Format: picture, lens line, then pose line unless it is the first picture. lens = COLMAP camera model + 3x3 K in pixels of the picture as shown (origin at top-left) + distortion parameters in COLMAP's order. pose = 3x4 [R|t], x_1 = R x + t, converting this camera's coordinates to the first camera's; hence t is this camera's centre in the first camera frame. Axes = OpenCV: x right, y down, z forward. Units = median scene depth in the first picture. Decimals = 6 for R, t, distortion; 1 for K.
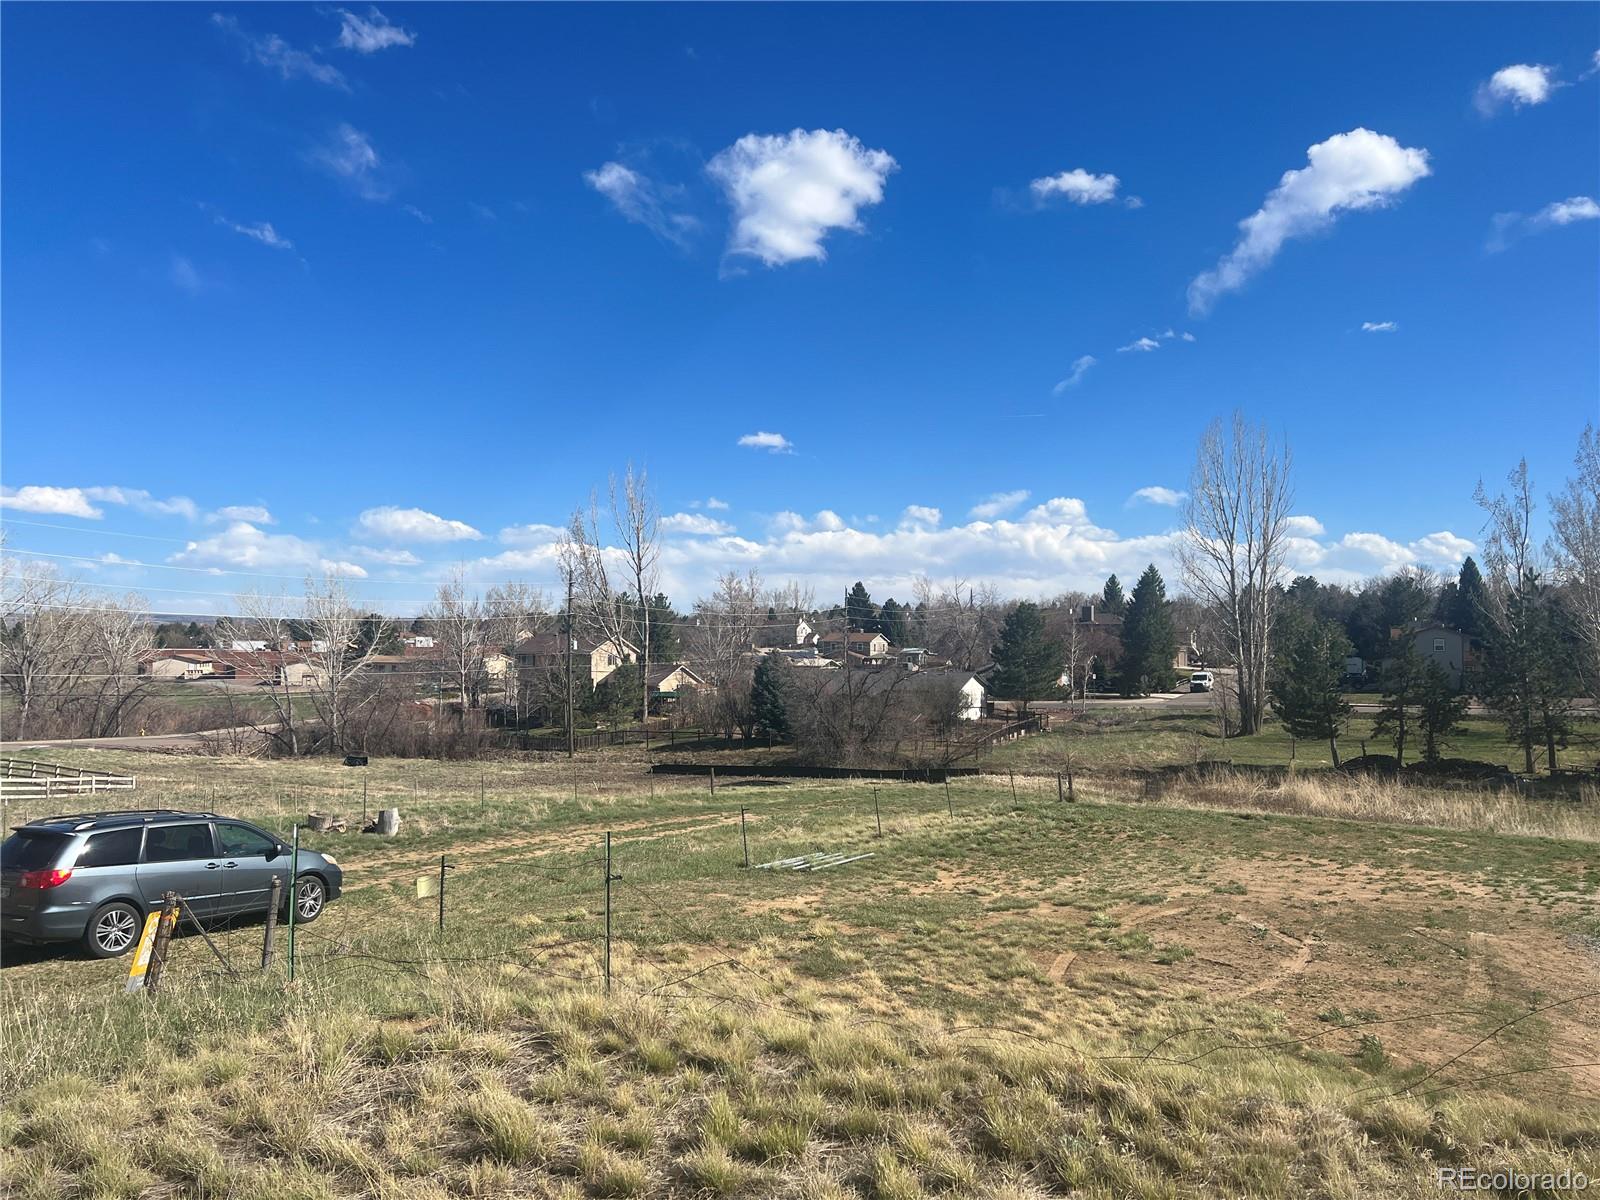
lens RADIAL K [[1188.9, 0, 806.2], [0, 1188.9, 602.8], [0, 0, 1]] dist [0.083939, -0.115356]
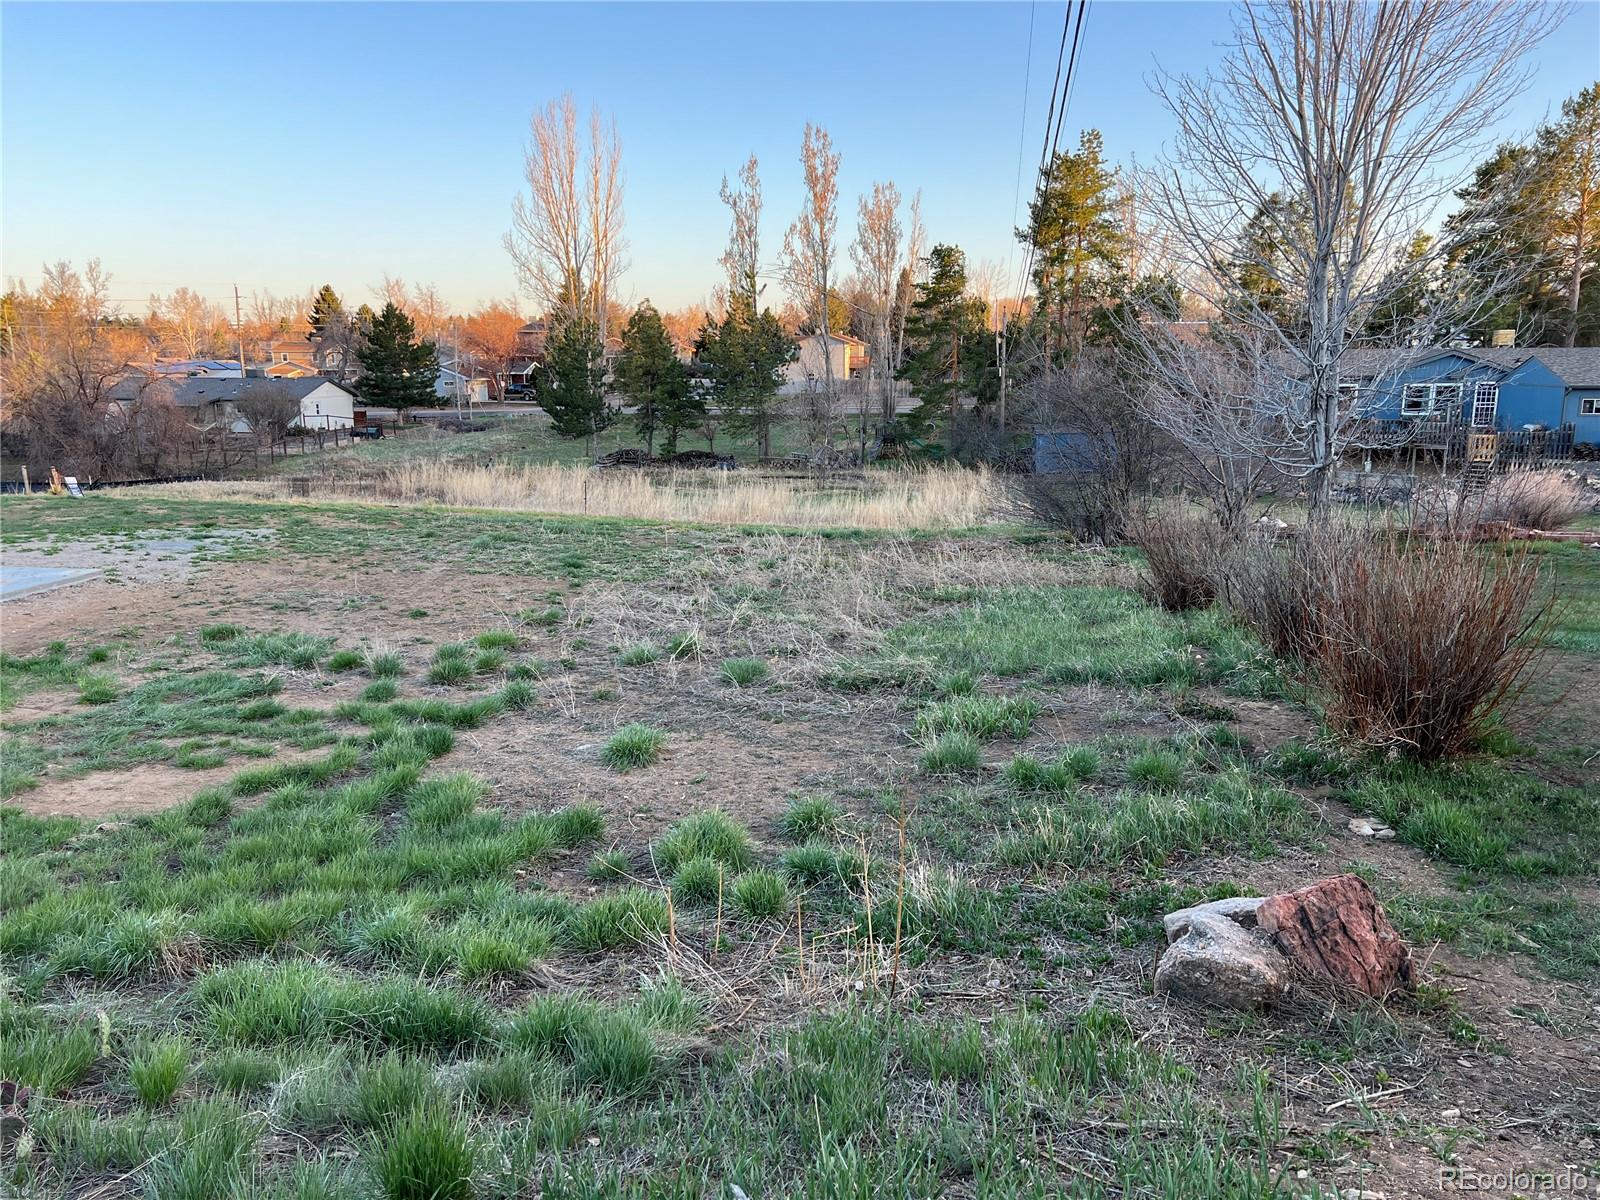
lens RADIAL K [[1191.3, 0, 817.9], [0, 1191.3, 617.1], [0, 0, 1]] dist [0.008976, -0.003116]
pose [[0.945326, -0.071604, 0.318170, 0.272539], [-0.008221, 0.970057, 0.242737, 0.014360], [-0.326024, -0.232081, 0.916431, -0.030791]]
